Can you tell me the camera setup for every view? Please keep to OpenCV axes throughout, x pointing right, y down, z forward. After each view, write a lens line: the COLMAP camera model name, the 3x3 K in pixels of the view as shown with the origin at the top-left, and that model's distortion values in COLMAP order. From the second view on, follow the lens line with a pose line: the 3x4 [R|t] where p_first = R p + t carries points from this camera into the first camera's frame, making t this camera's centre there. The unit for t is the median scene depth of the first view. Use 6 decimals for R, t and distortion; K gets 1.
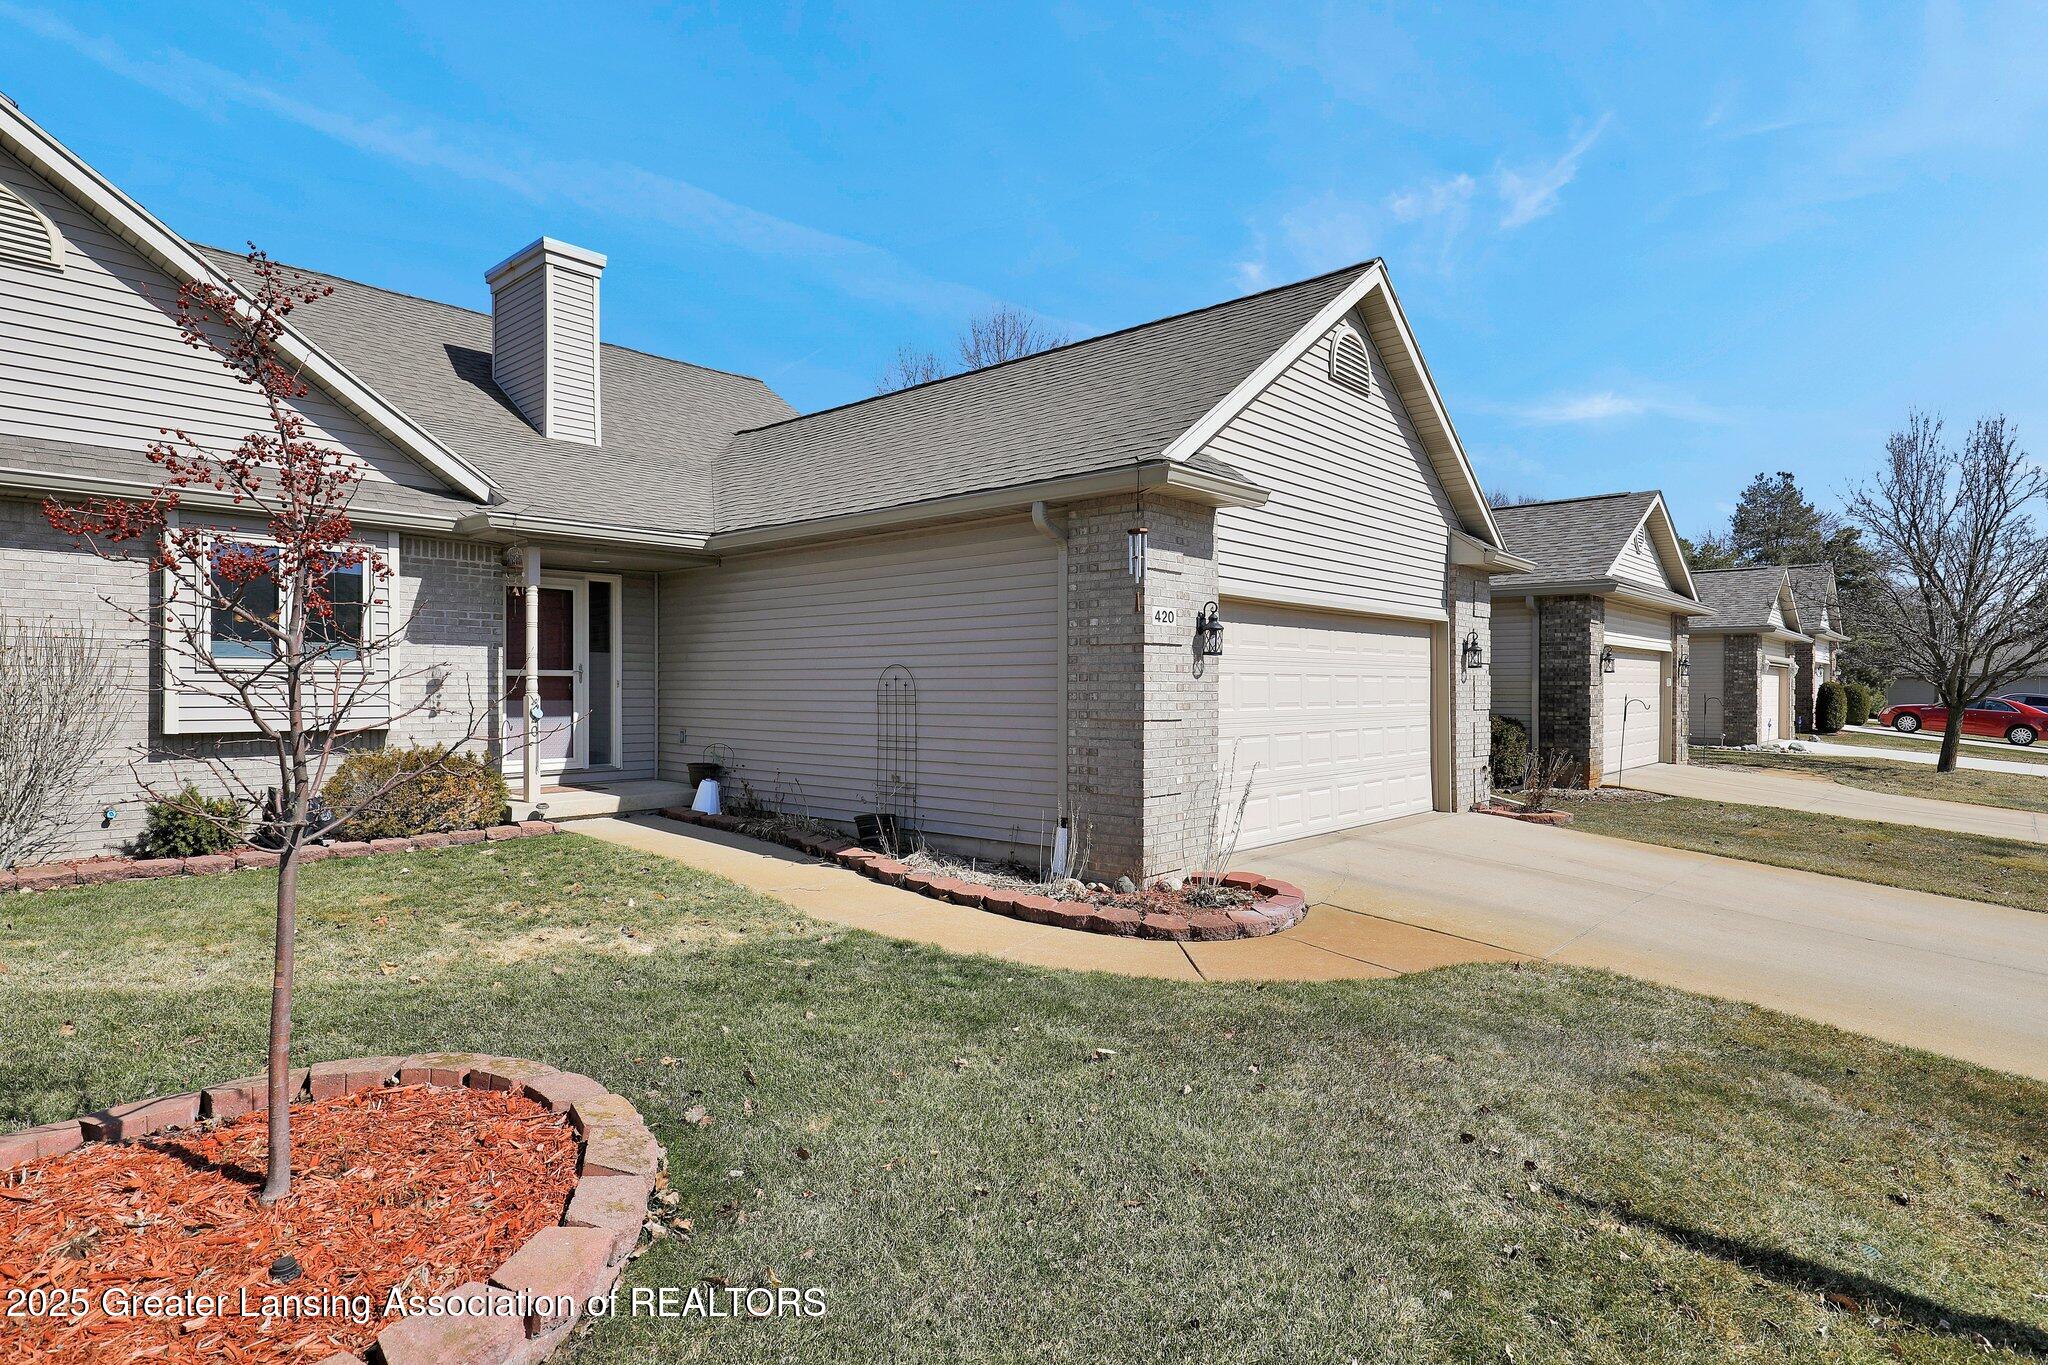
lens RADIAL K [[1096.8, 0, 1029.0], [0, 1096.8, 695.8], [0, 0, 1]] dist [0.000666, -0.000485]
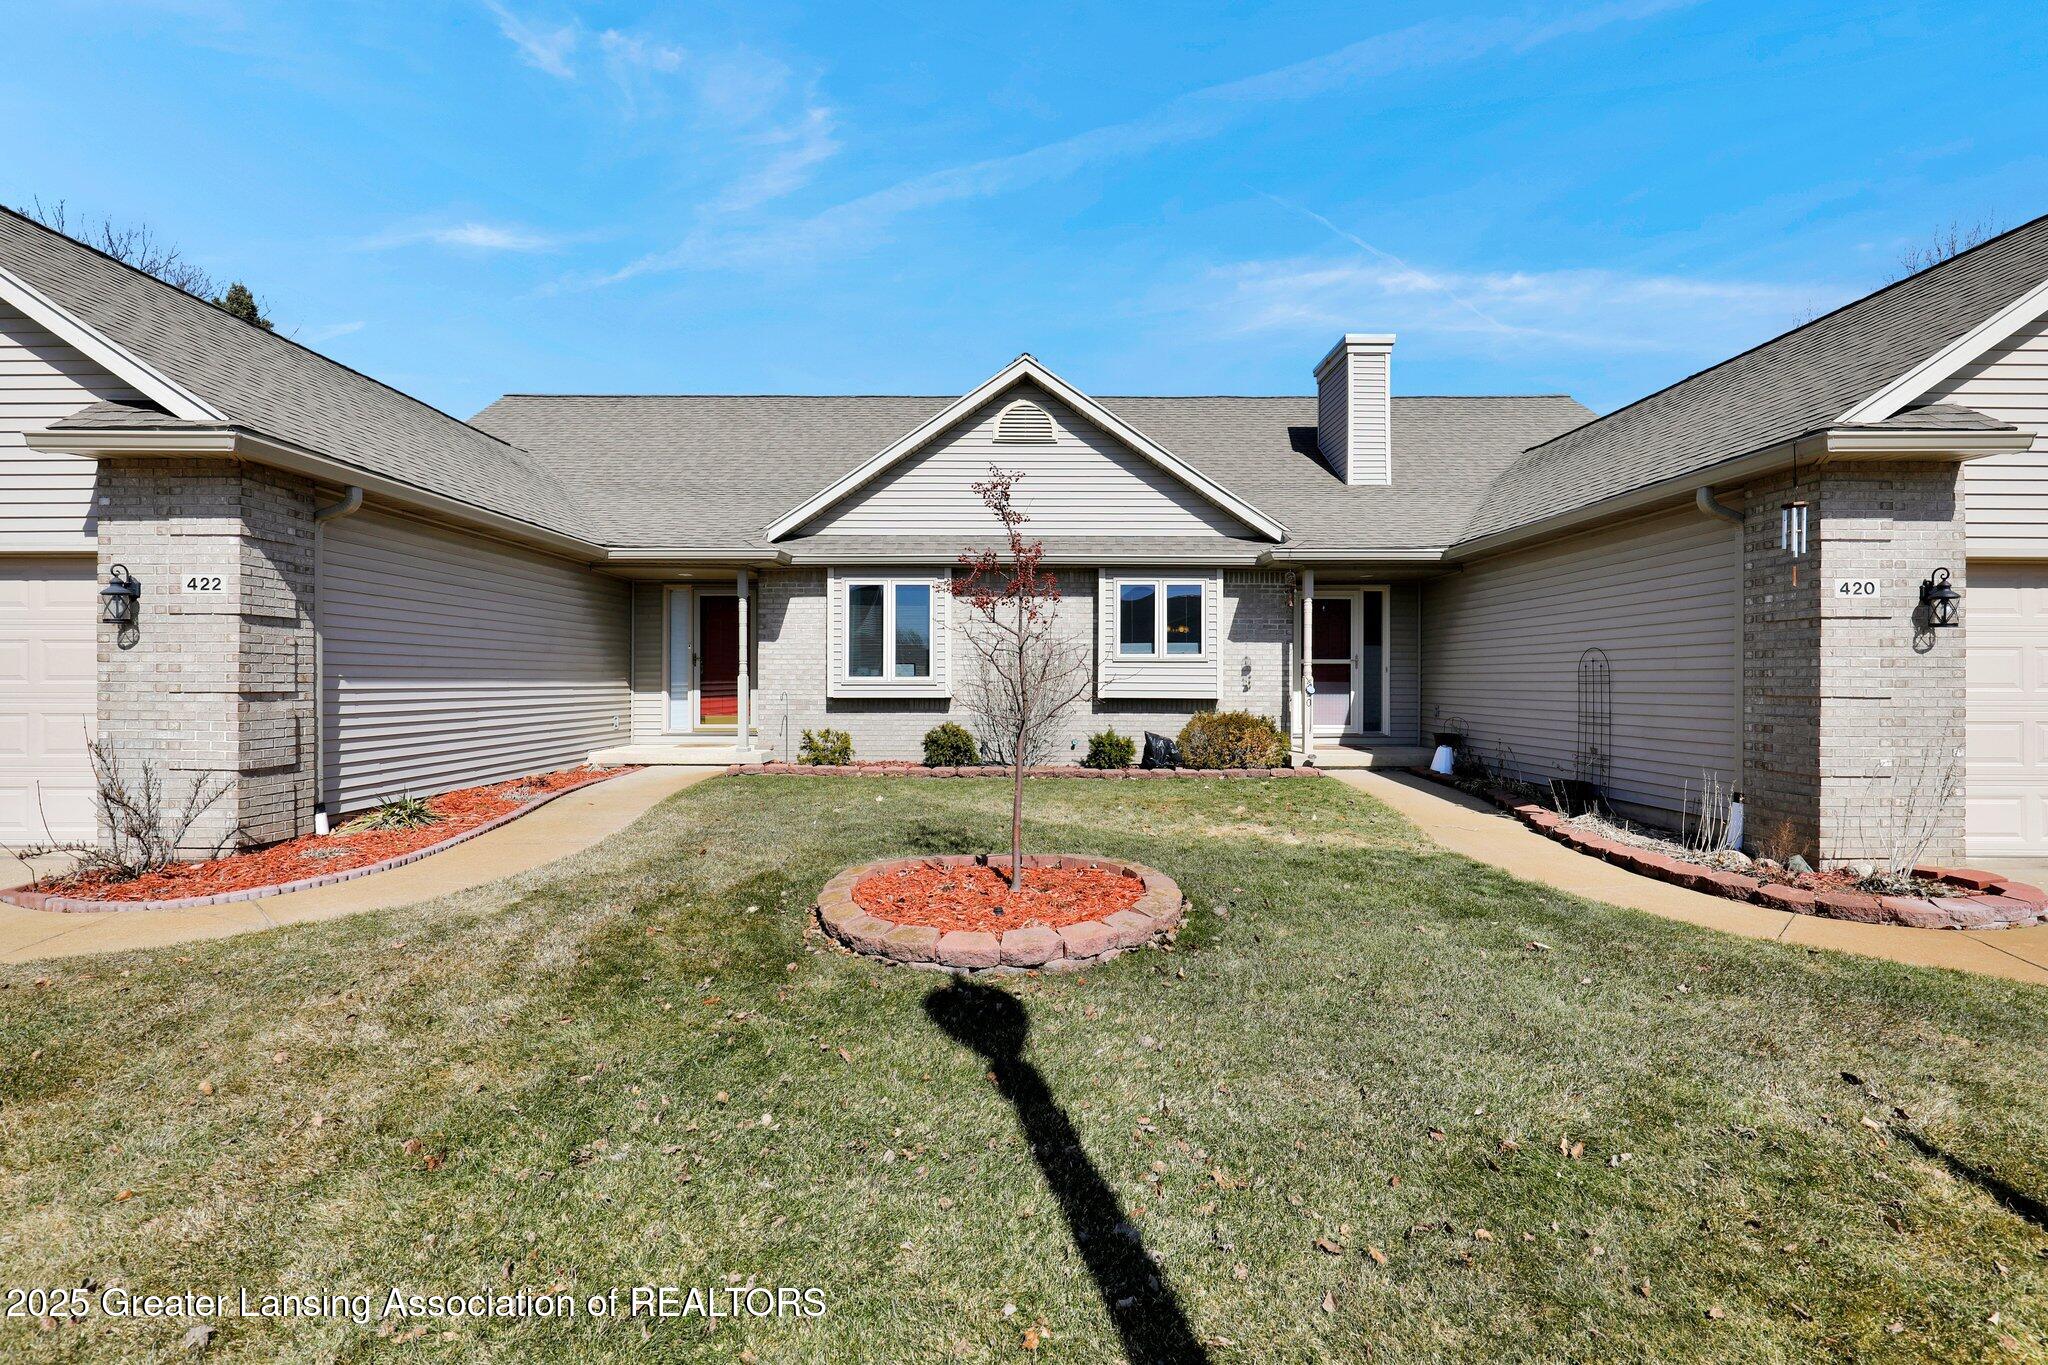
lens RADIAL K [[947.5, 0, 1024.1], [0, 947.5, 690.4], [0, 0, 1]] dist [-0.001289, 0.000569]
pose [[0.665296, 0.007775, -0.746539, 0.240006], [-0.007201, 0.999966, 0.003997, 0.016866], [0.746545, 0.002717, 0.665329, -0.078938]]
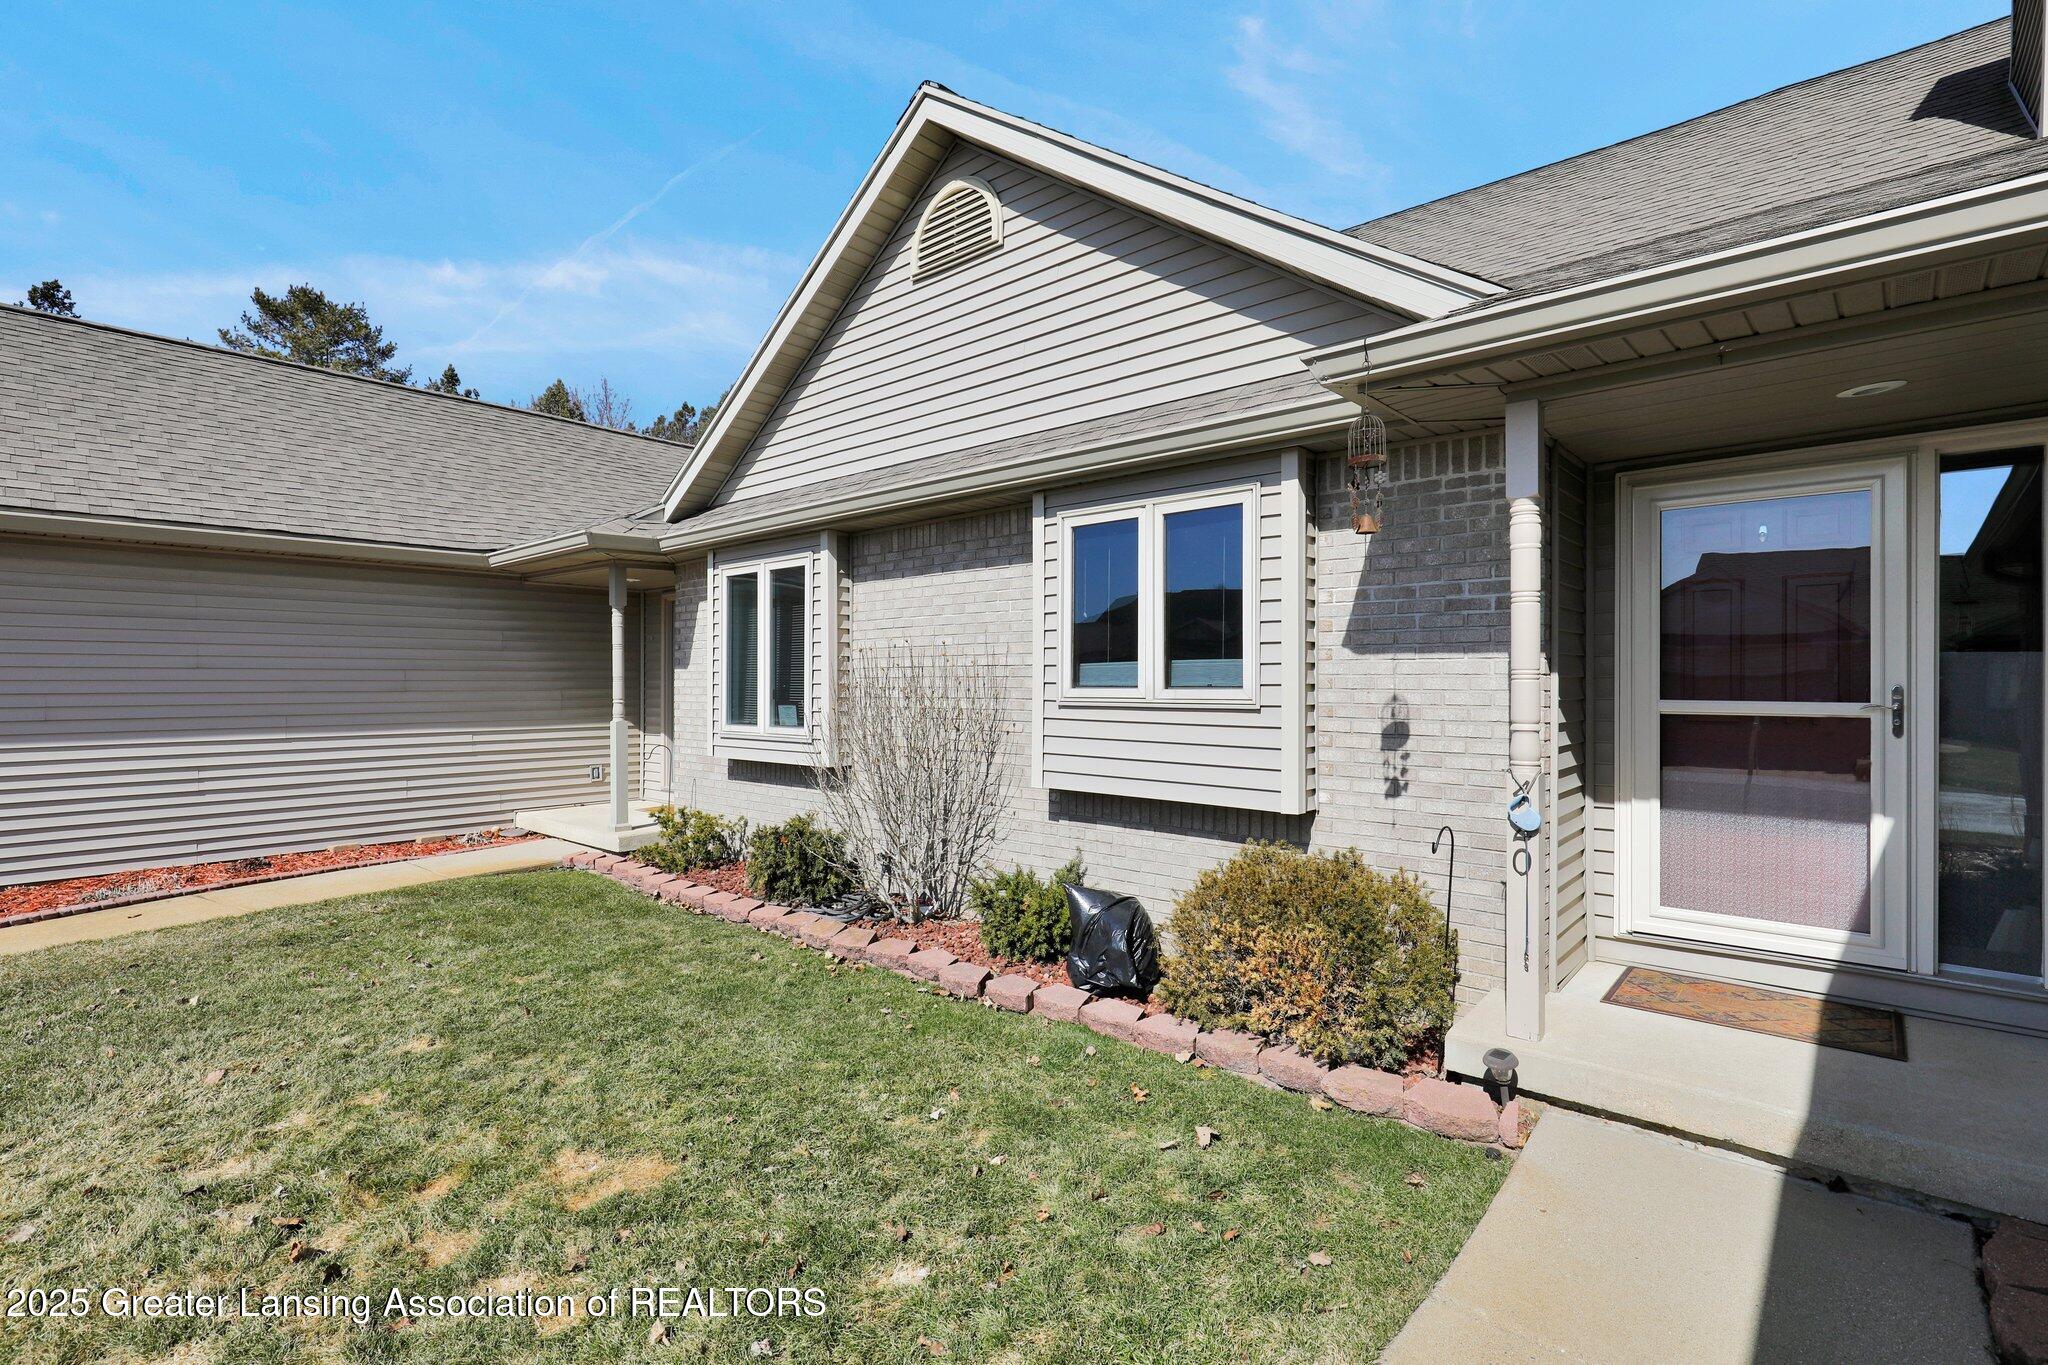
lens RADIAL K [[947.8, 0, 1027.2], [0, 947.8, 675.1], [0, 0, 1]] dist [-0.001457, -0.000201]
pose [[-0.004250, -0.005535, -0.999976, -0.124300], [-0.002876, 0.999981, -0.005523, -0.039192], [0.999987, 0.002852, -0.004266, 0.963266]]
